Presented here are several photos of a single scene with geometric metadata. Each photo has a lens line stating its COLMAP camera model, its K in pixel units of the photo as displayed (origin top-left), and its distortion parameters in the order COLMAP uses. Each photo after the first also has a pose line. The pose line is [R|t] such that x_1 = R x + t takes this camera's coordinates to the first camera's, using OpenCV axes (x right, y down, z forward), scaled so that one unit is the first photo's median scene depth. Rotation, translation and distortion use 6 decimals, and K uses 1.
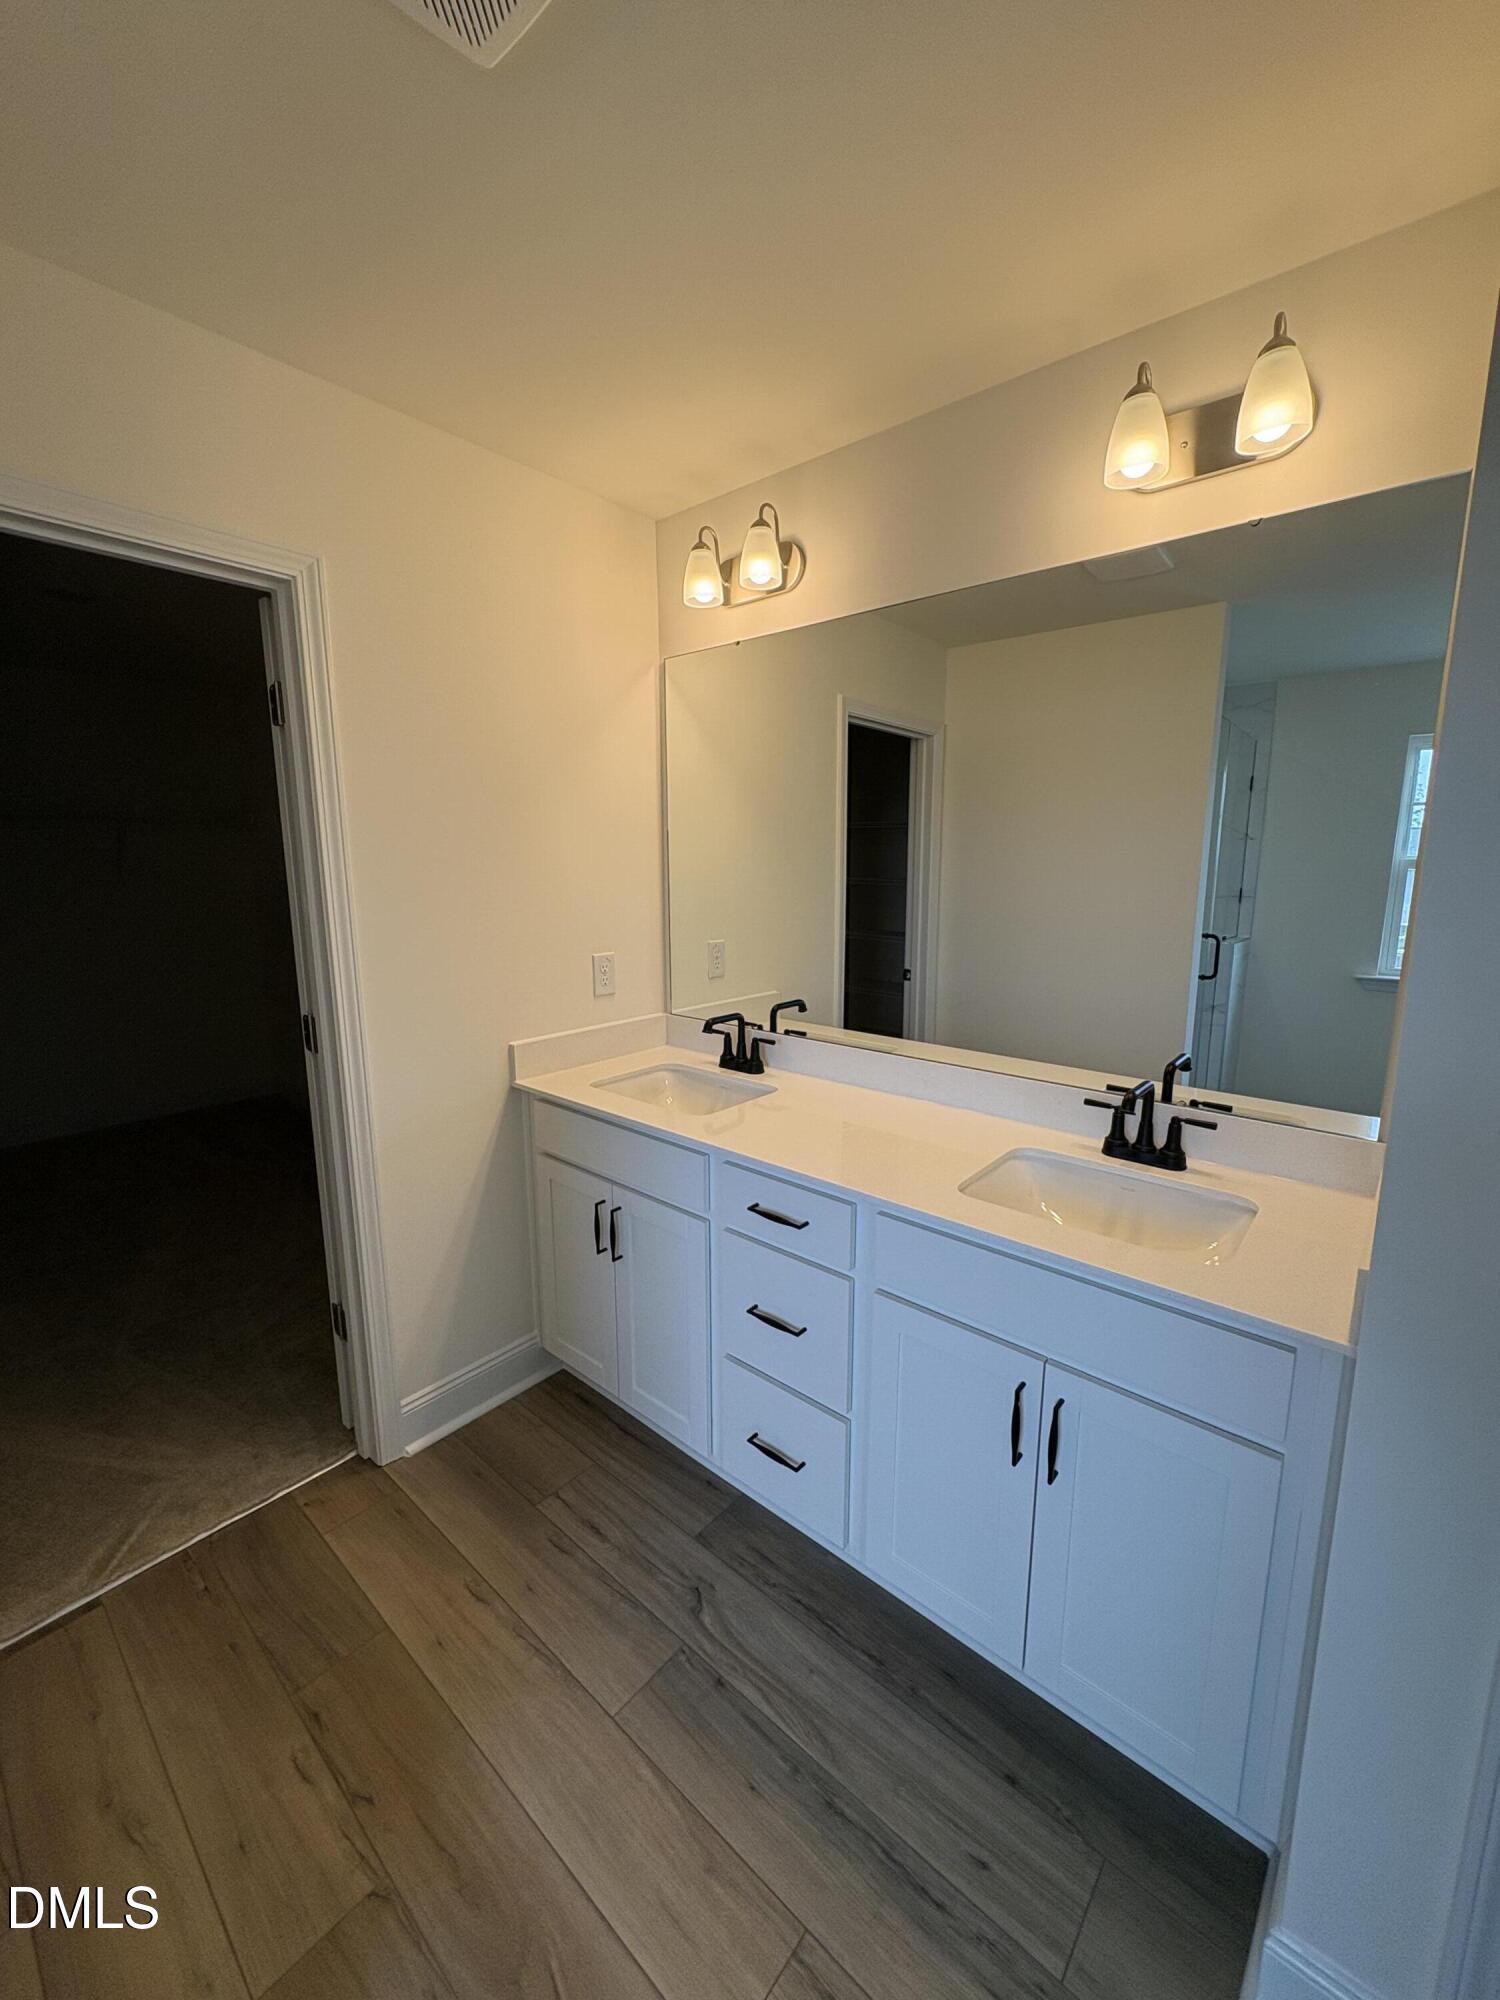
lens RADIAL K [[803.0, 0, 761.0], [0, 803.0, 997.2], [0, 0, 1]] dist [0.001765, 0.000140]
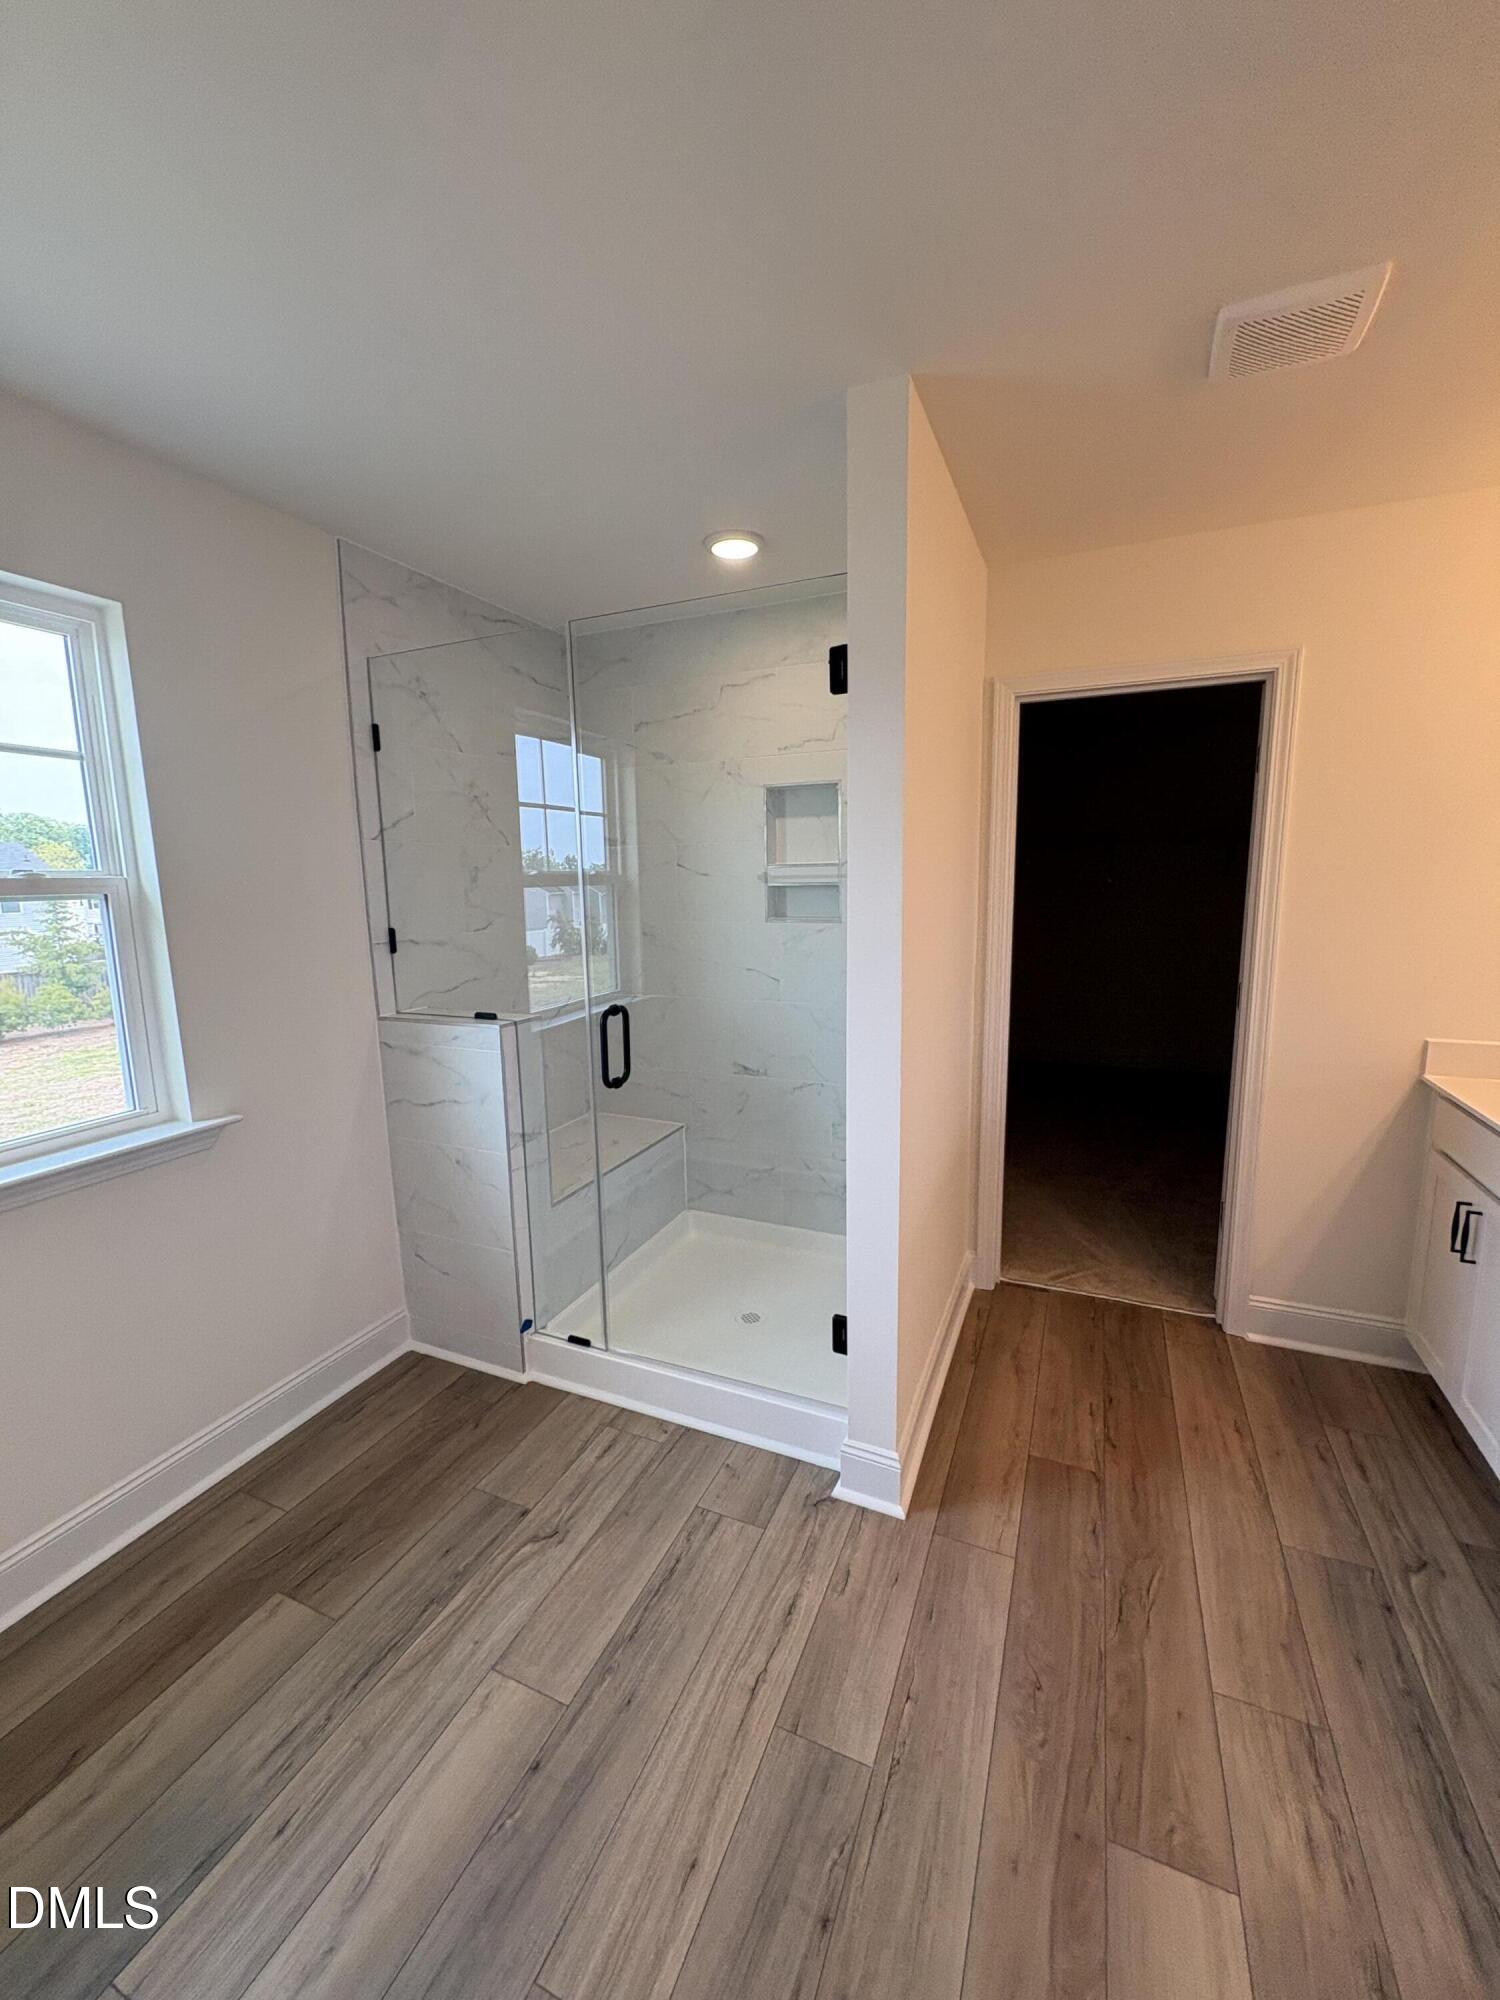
lens RADIAL K [[803.0, 0, 749.7], [0, 803.0, 998.2], [0, 0, 1]] dist [0.001765, 0.000140]
pose [[0.297424, 0.139091, -0.944559, 0.430015], [-0.155201, 0.983216, 0.095914, 0.041754], [0.942046, 0.118070, 0.314019, -0.189106]]
